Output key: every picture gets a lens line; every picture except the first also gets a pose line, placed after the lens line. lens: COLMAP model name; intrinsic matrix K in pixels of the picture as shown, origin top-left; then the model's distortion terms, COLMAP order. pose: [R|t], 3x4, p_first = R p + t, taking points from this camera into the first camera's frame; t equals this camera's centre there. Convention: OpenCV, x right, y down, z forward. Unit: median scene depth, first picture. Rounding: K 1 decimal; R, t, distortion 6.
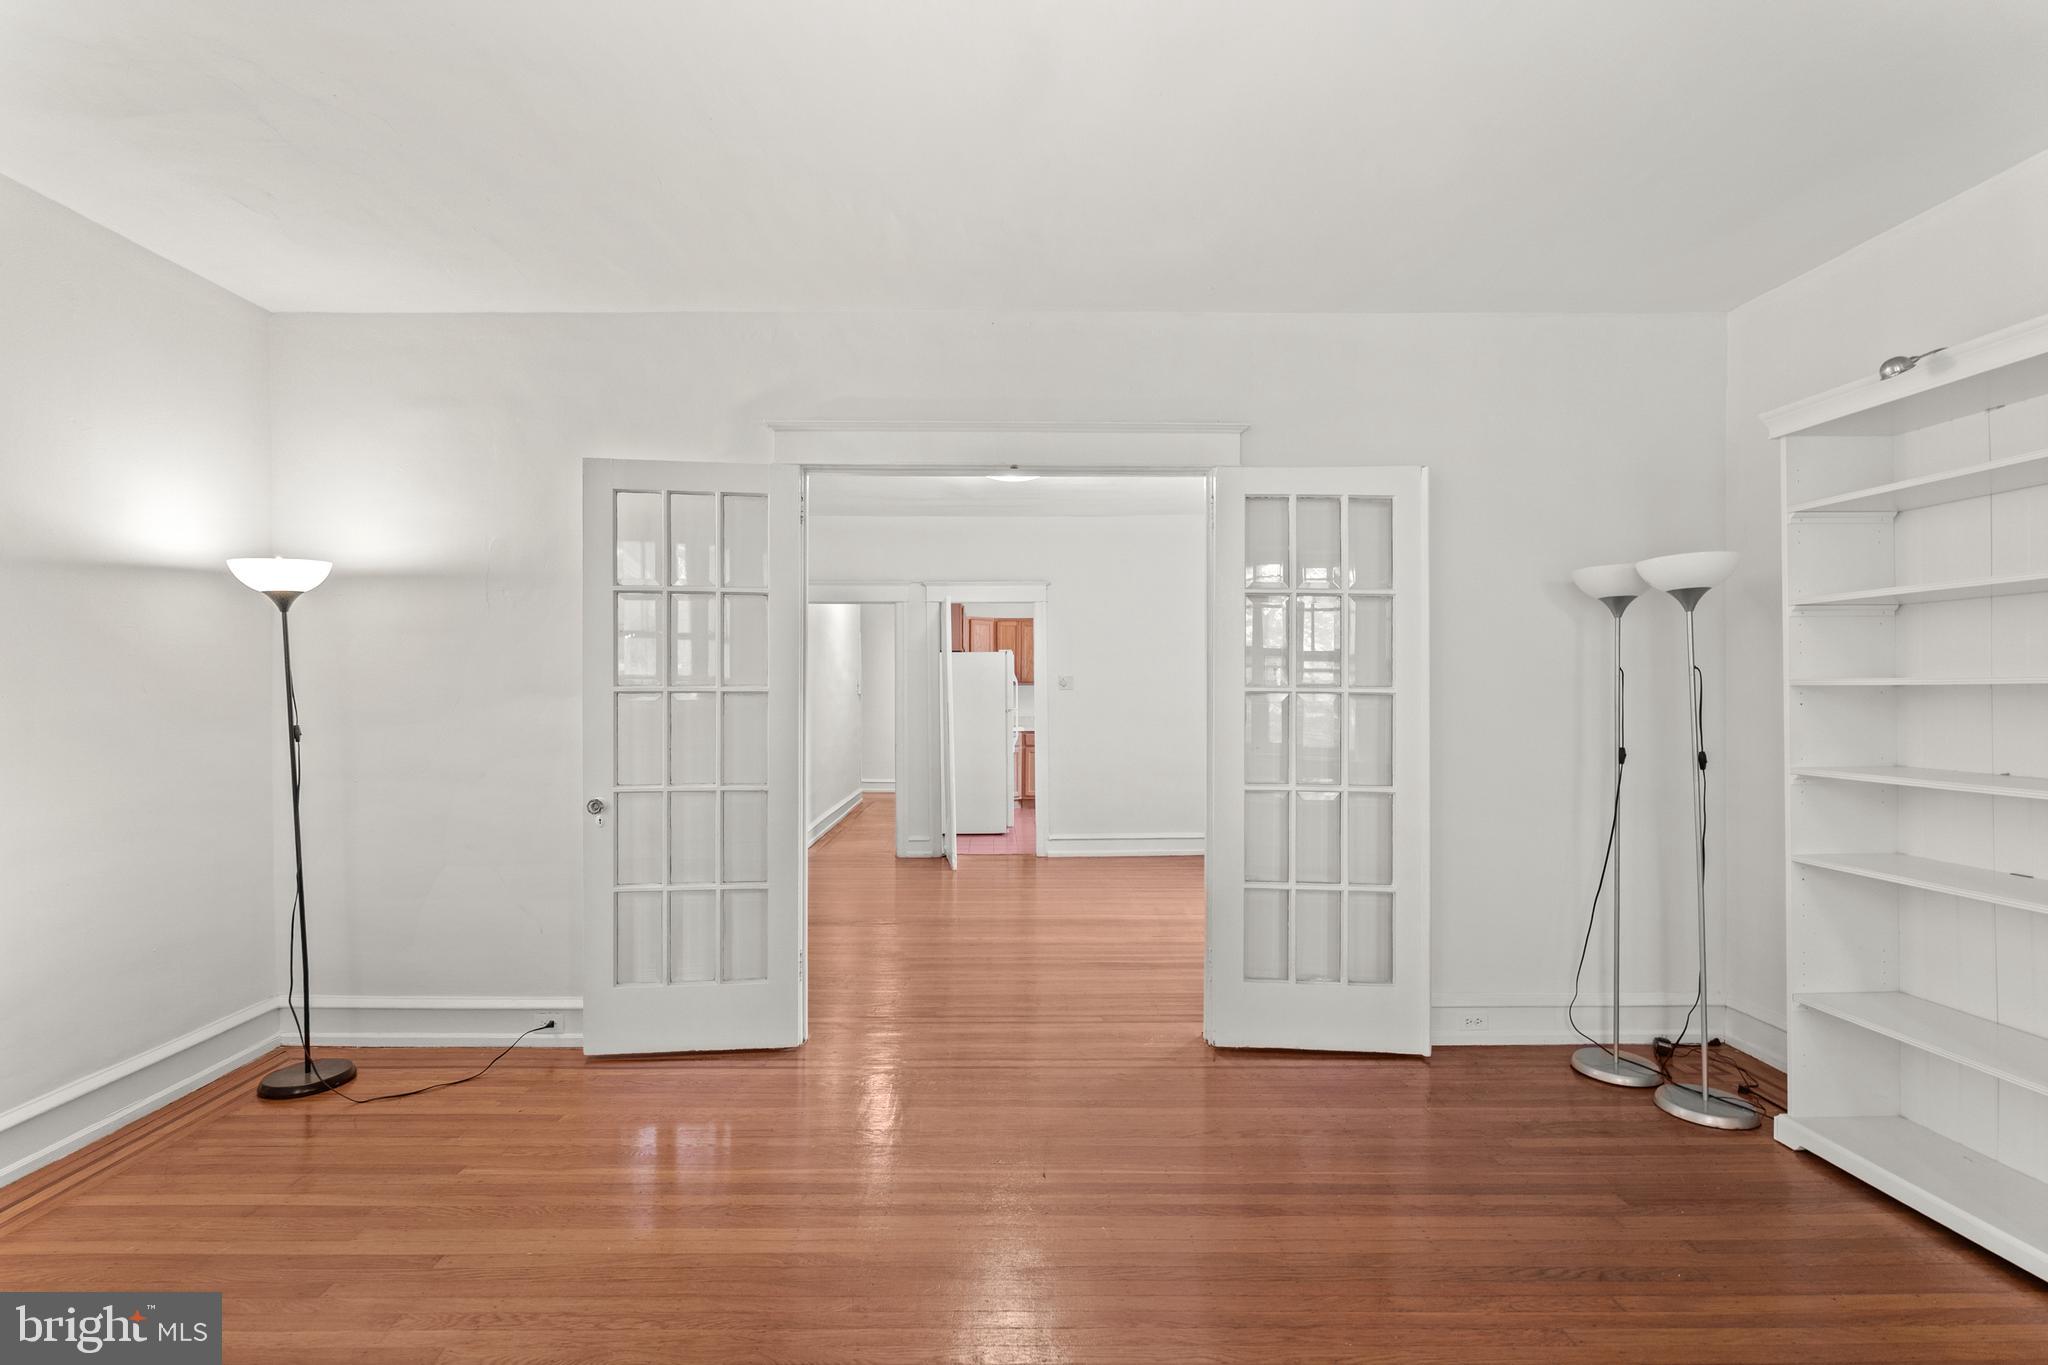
lens RADIAL K [[928.7, 0, 999.3], [0, 928.7, 692.4], [0, 0, 1]] dist [-0.003055, 0.000348]
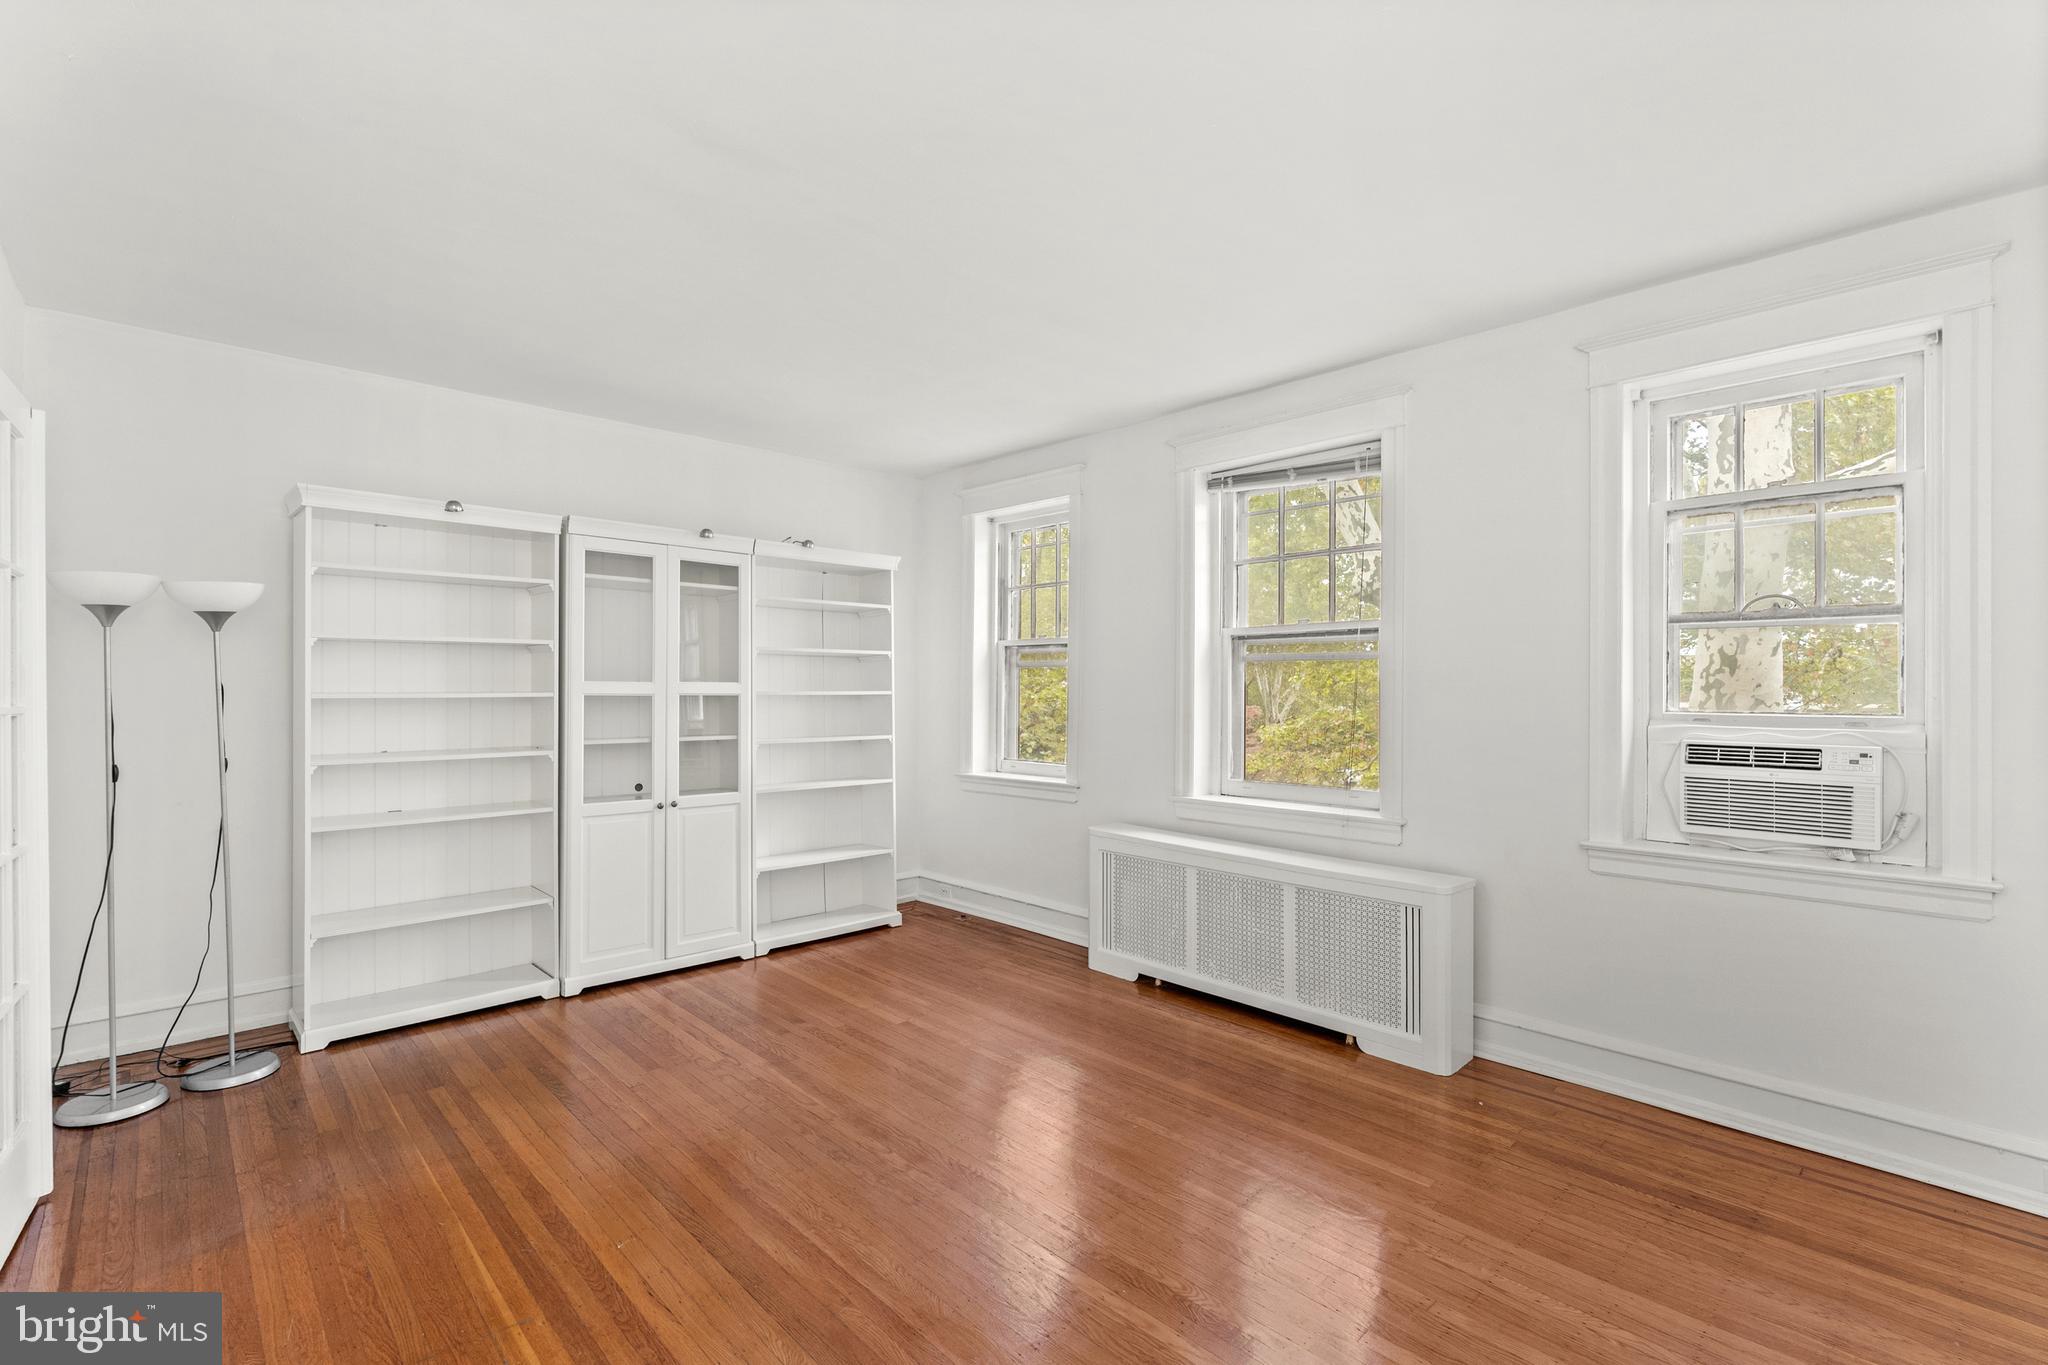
lens RADIAL K [[914.2, 0, 1024.4], [0, 914.2, 687.2], [0, 0, 1]] dist [-0.002430, 0.000287]
pose [[-0.682652, -0.003181, 0.730736, -0.641583], [-0.001380, 0.999994, 0.003064, -0.024689], [-0.730742, 0.001083, -0.682653, 0.952594]]
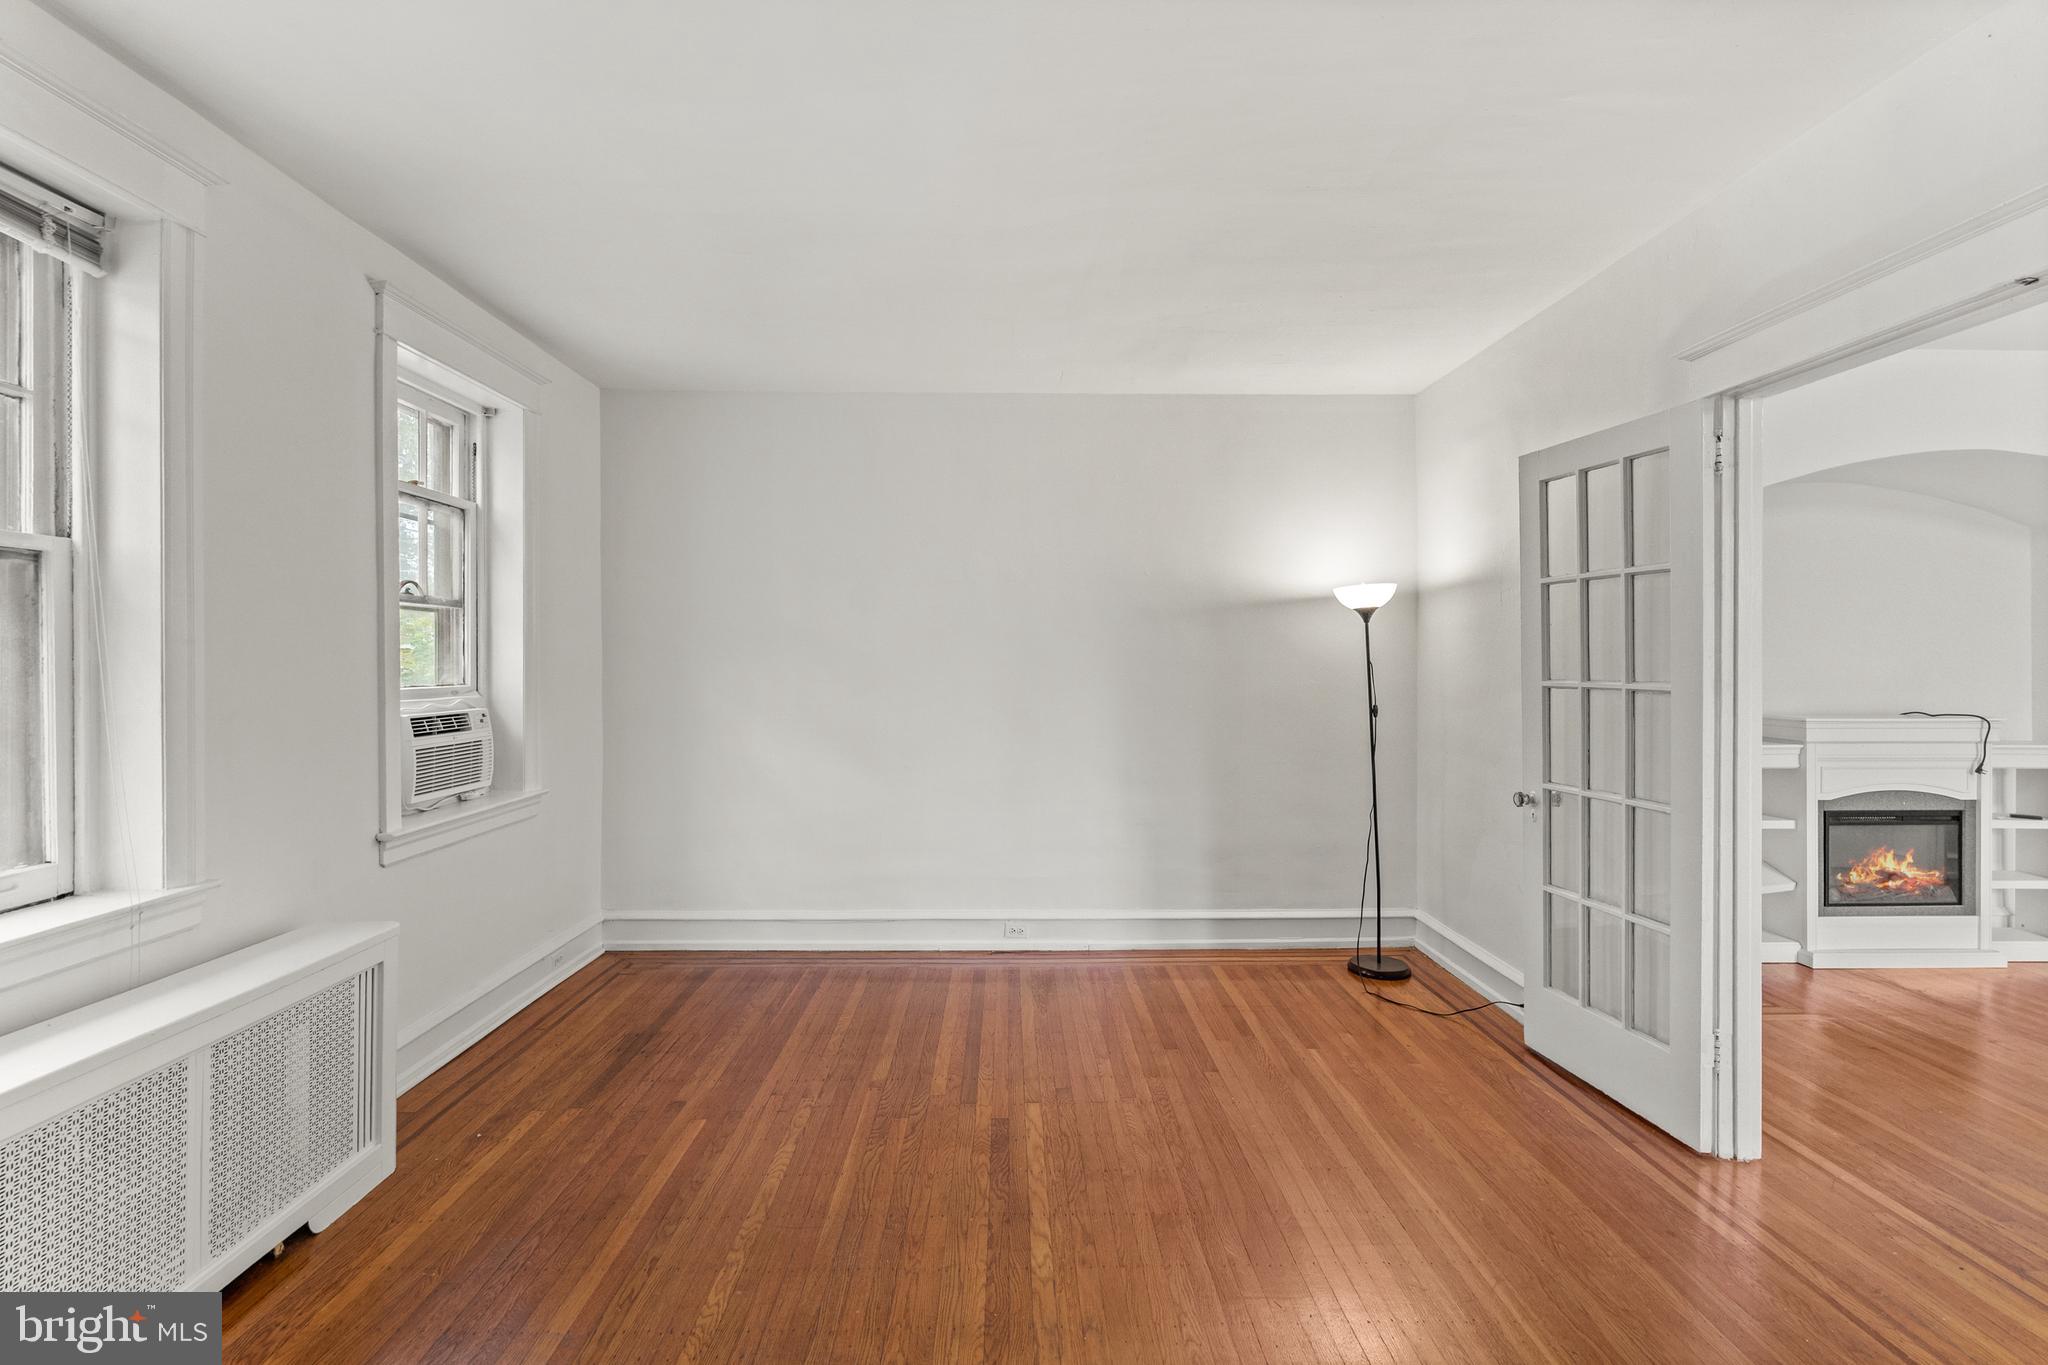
lens RADIAL K [[925.4, 0, 1025.9], [0, 925.4, 662.4], [0, 0, 1]] dist [-0.002725, 0.000396]
pose [[0.010984, 0.000460, -0.999940, 0.571453], [-0.002657, 0.999996, 0.000431, -0.025733], [0.999936, 0.002652, 0.010986, 0.452412]]
